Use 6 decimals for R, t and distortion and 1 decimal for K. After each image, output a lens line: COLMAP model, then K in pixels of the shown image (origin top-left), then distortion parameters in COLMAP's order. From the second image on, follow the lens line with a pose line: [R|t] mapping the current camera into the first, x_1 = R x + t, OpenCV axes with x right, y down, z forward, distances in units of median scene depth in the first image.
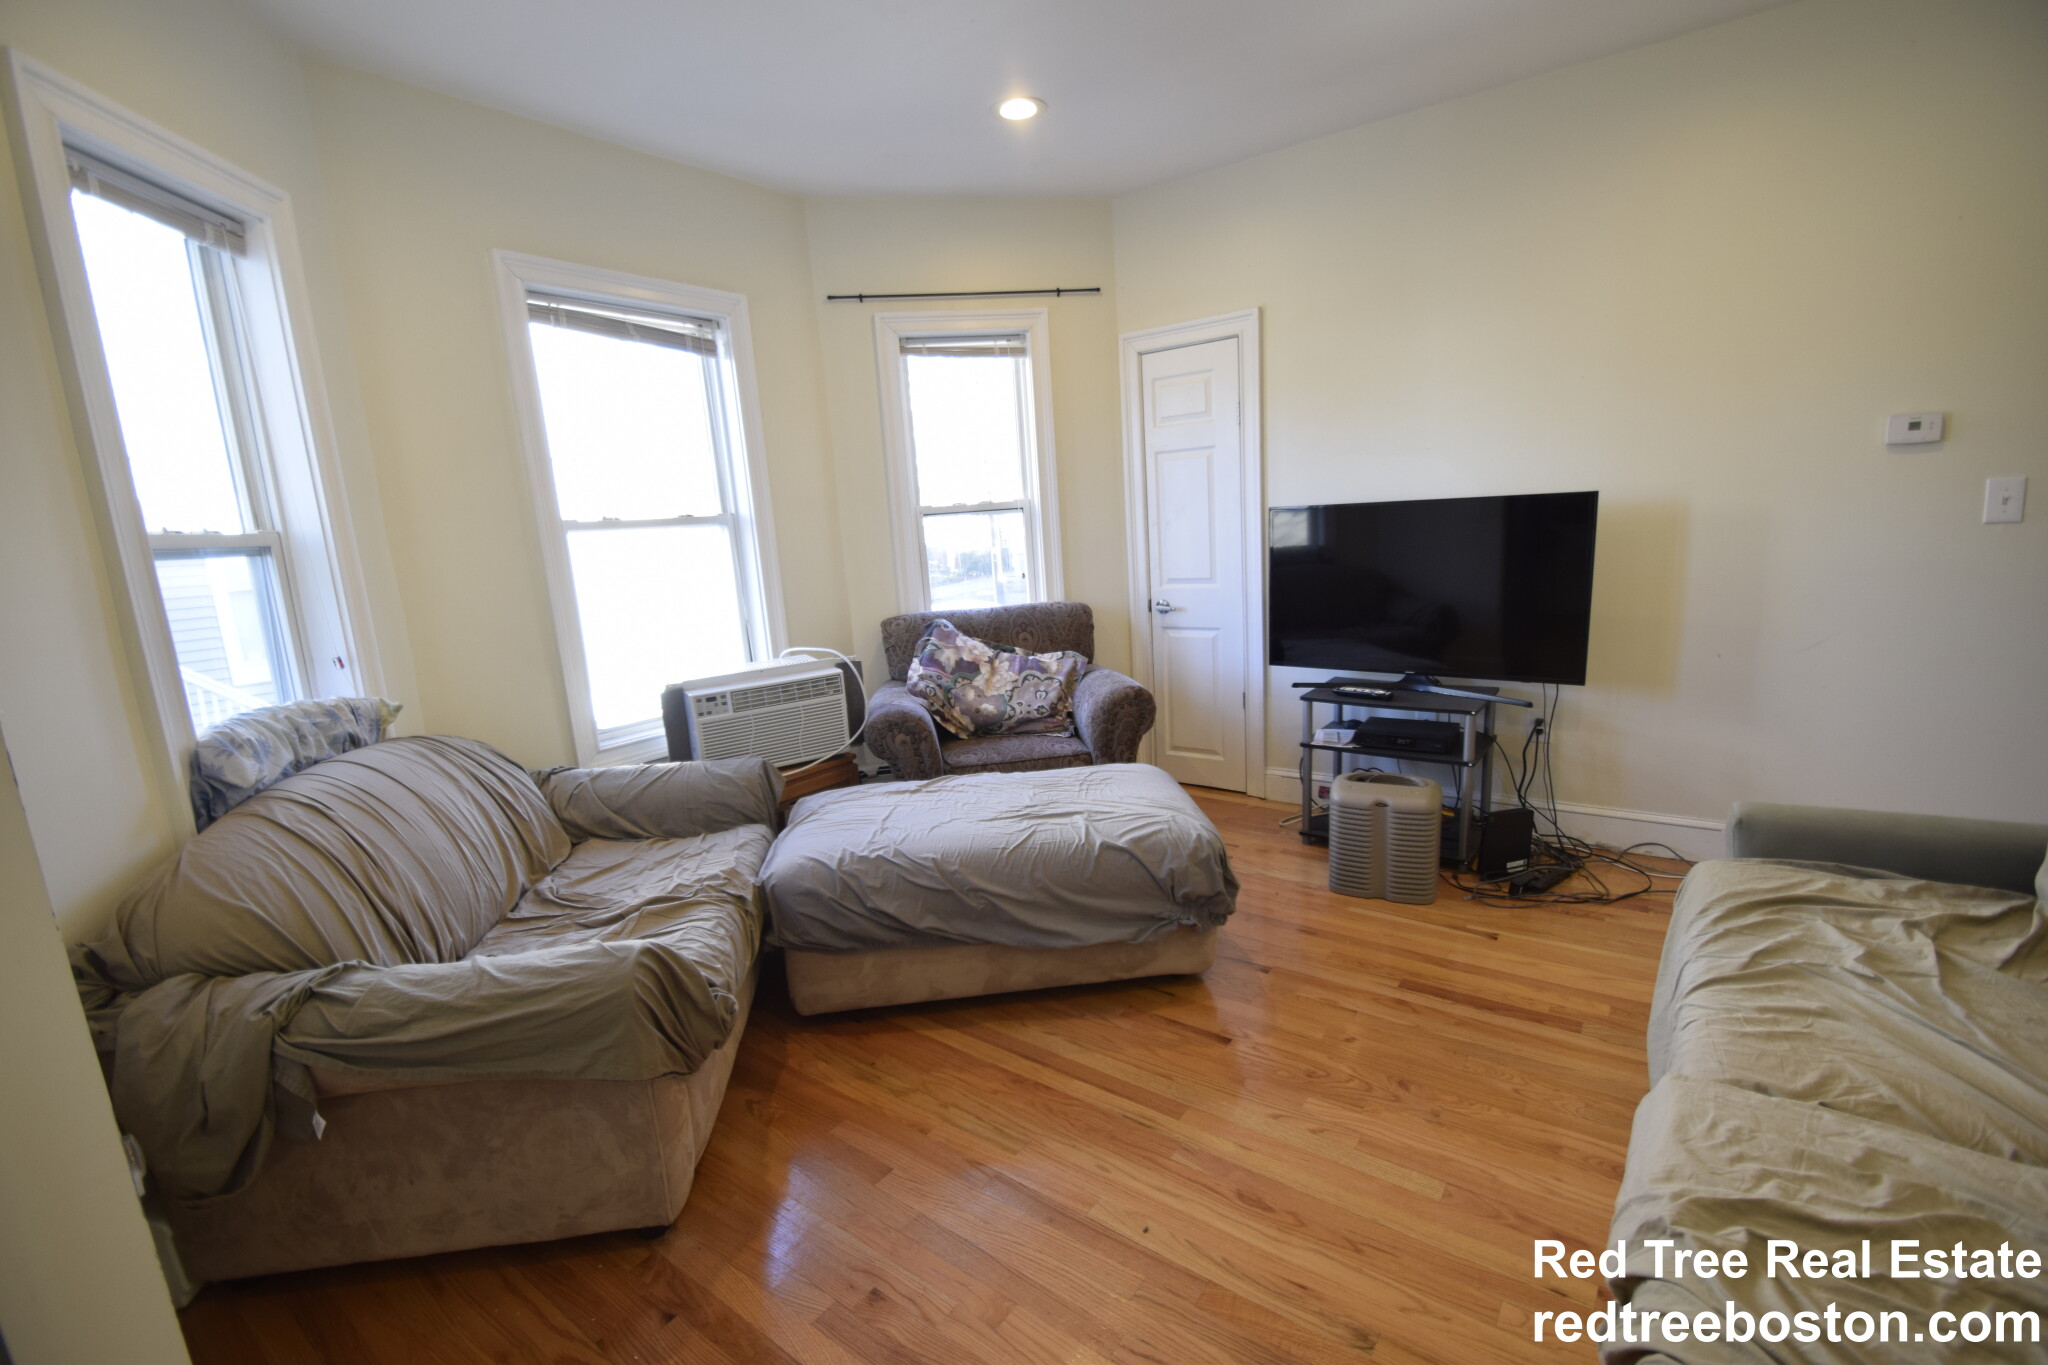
lens RADIAL K [[894.2, 0, 1025.2], [0, 894.2, 693.8], [0, 0, 1]] dist [0.005129, -0.011823]
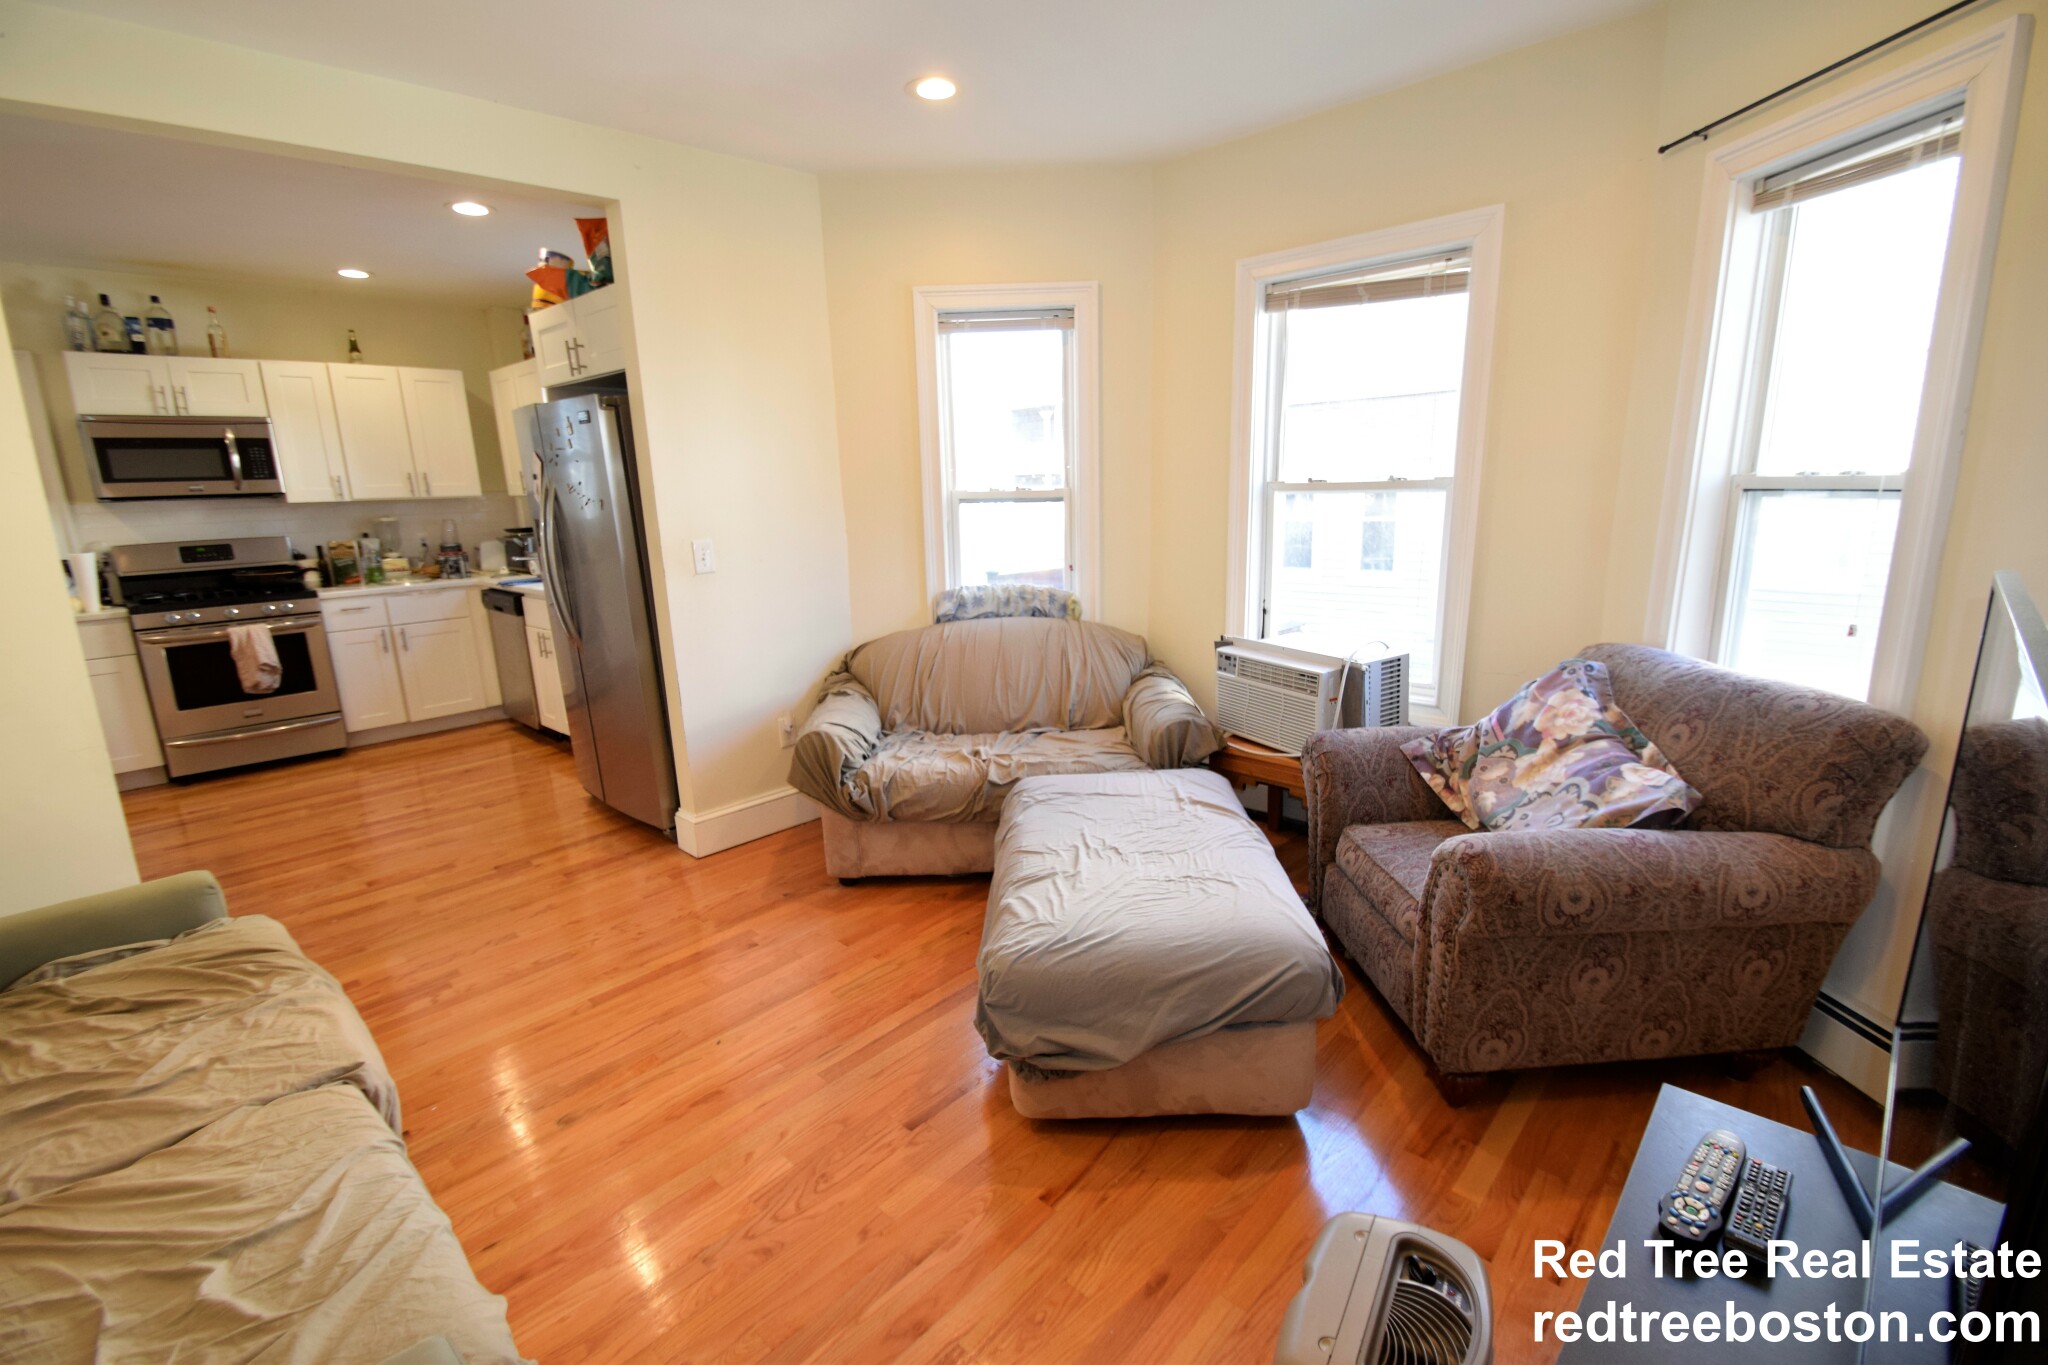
lens RADIAL K [[894.2, 0, 1025.2], [0, 894.2, 693.8], [0, 0, 1]] dist [0.005129, -0.011823]
pose [[-0.116346, 0.291915, -0.949342, 0.596237], [-0.155232, 0.938742, 0.307680, -0.205274], [0.981003, 0.183166, -0.063904, 0.684486]]
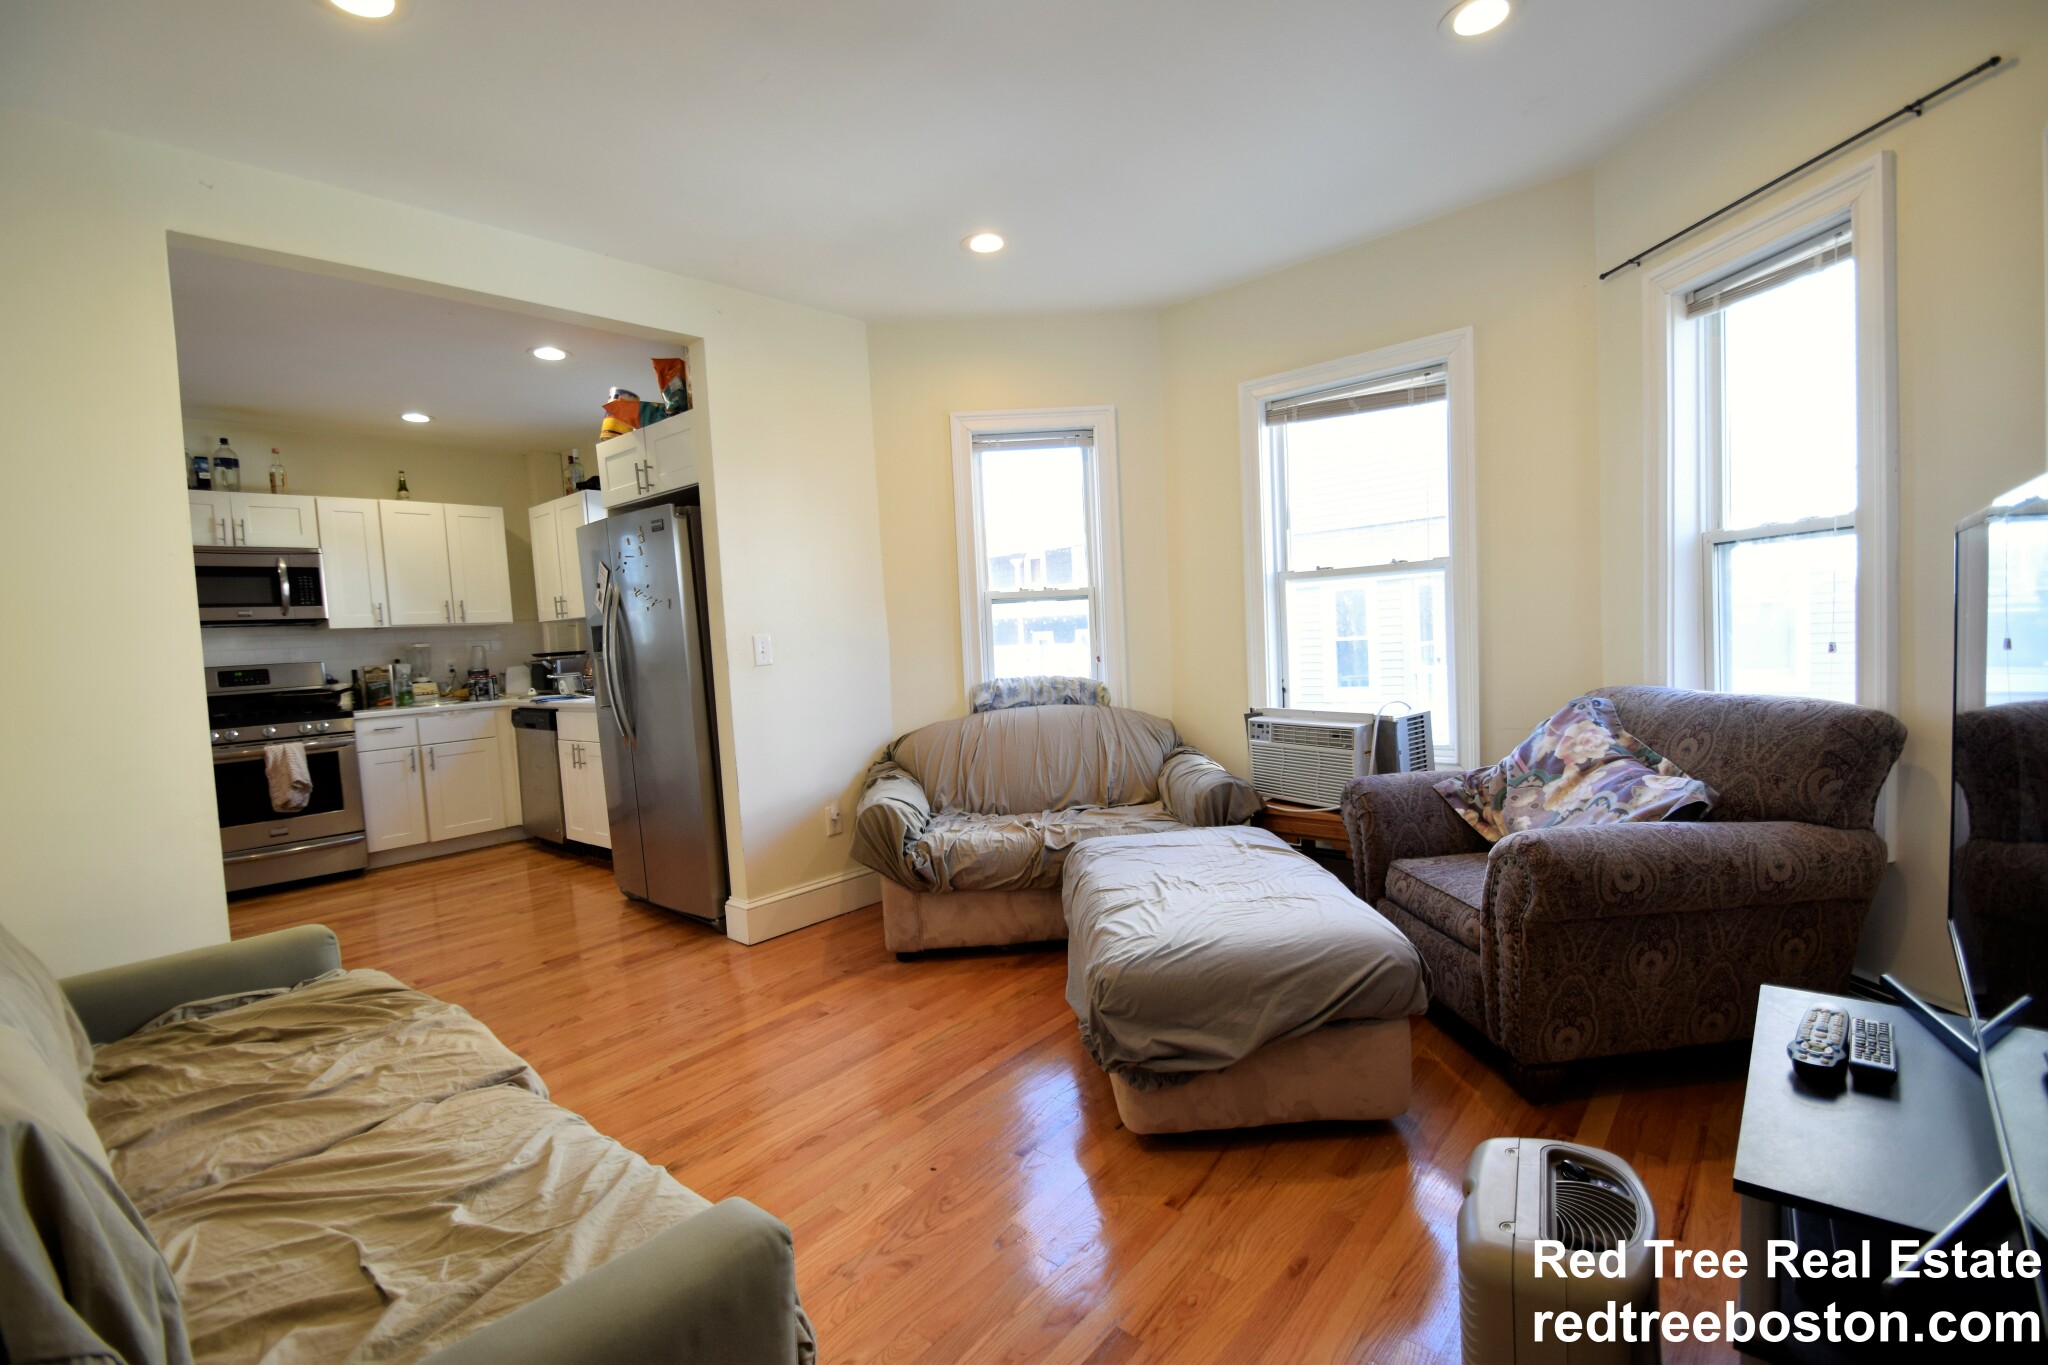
lens RADIAL K [[894.2, 0, 1022.7], [0, 894.2, 690.8], [0, 0, 1]] dist [0.016415, -0.019951]
pose [[-0.078052, 0.132515, -0.988103, 0.677329], [-0.132969, 0.980888, 0.142050, -0.134777], [0.988042, 0.142475, -0.058940, 0.618906]]
